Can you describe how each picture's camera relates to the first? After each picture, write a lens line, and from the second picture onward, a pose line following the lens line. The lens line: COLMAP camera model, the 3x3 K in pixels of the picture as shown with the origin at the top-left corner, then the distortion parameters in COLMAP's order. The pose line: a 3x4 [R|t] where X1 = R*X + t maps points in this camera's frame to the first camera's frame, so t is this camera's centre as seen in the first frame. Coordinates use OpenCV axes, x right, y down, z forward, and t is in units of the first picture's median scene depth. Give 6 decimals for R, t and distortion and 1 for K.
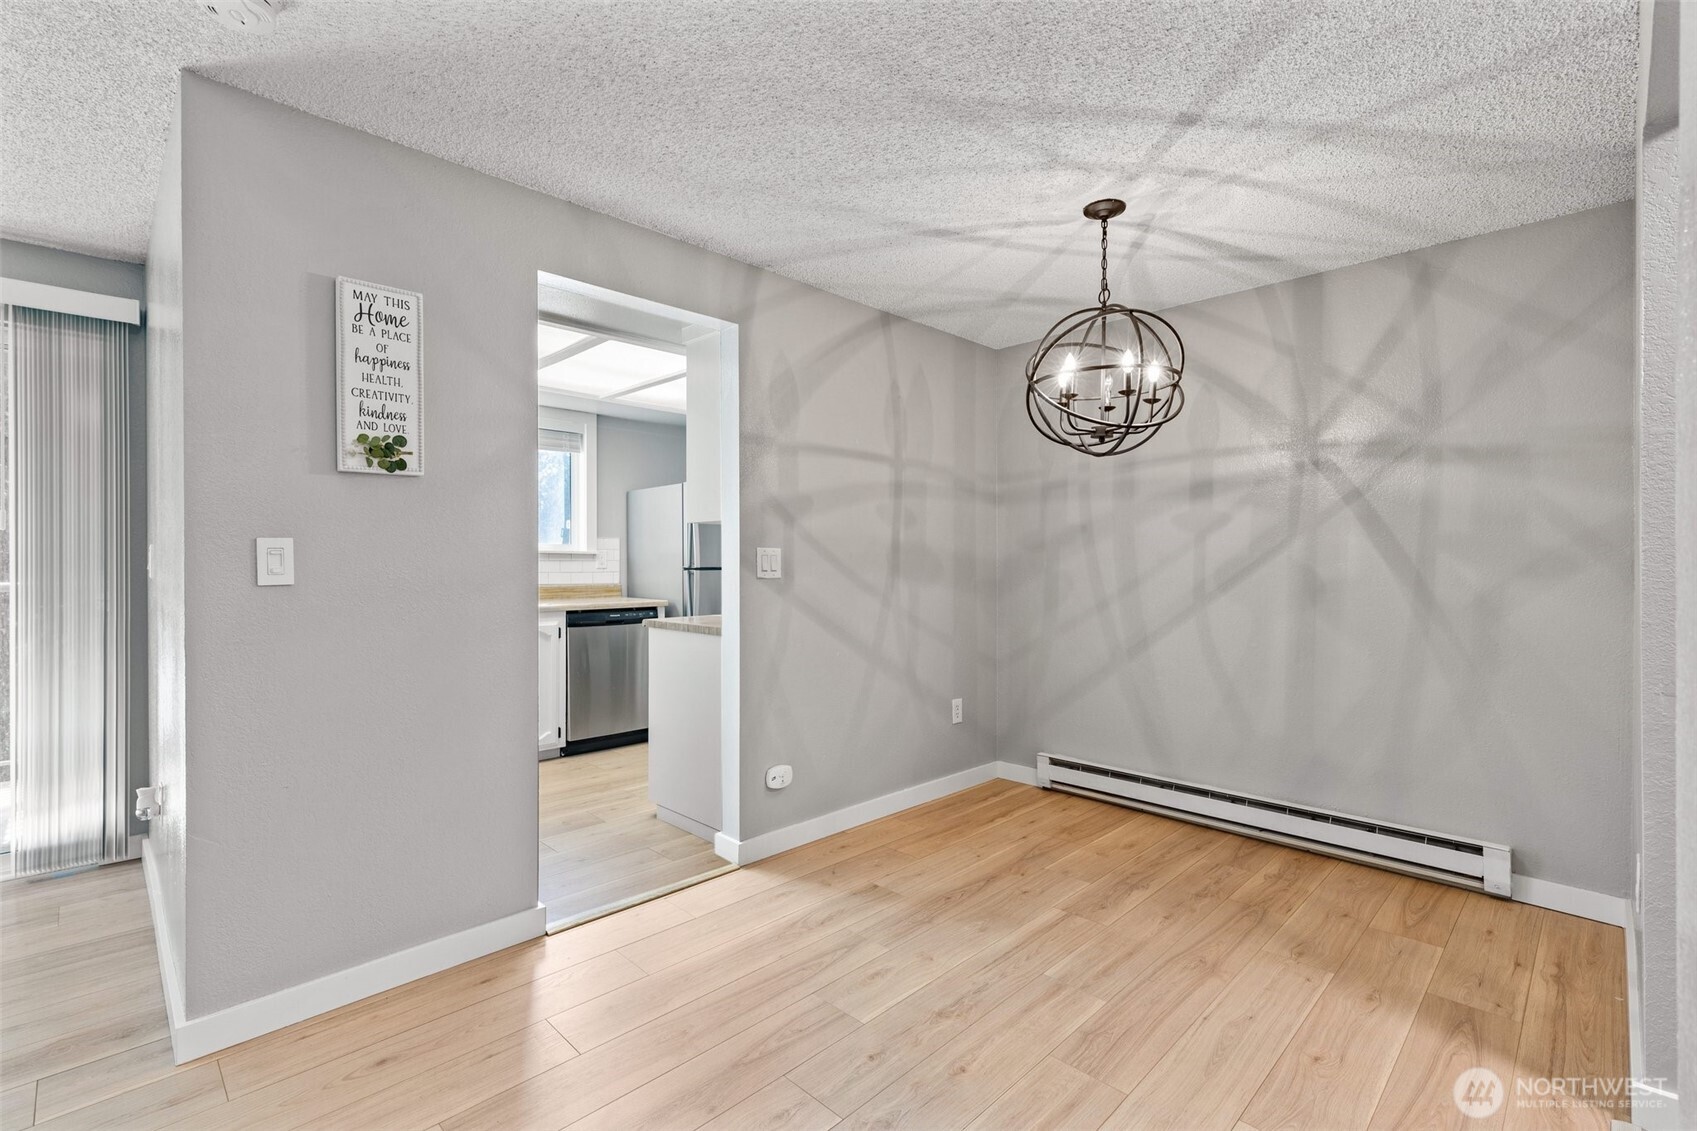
lens RADIAL K [[757.6, 0, 853.0], [0, 757.6, 569.4], [0, 0, 1]] dist [-0.001907, 0.000099]
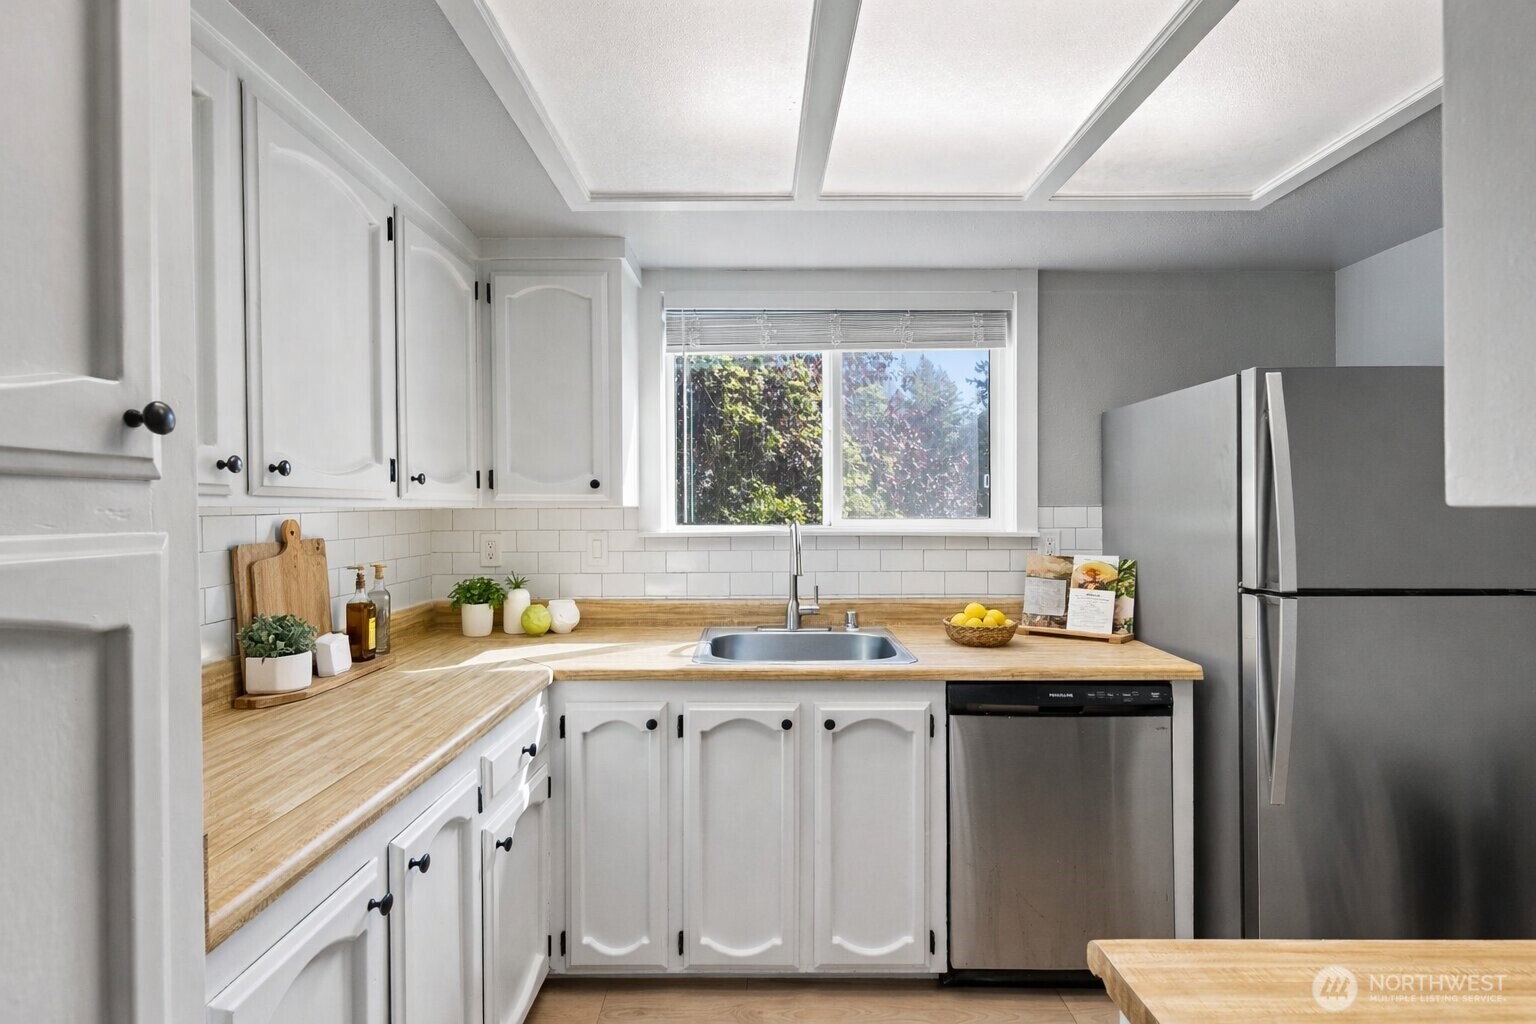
lens RADIAL K [[685.8, 0, 772.3], [0, 685.8, 508.2], [0, 0, 1]] dist [-0.001907, 0.000099]
pose [[0.714955, -0.001917, -0.699168, -0.318006], [0.001526, 0.999998, -0.001182, -0.090746], [0.699169, -0.000222, 0.714957, 1.216723]]
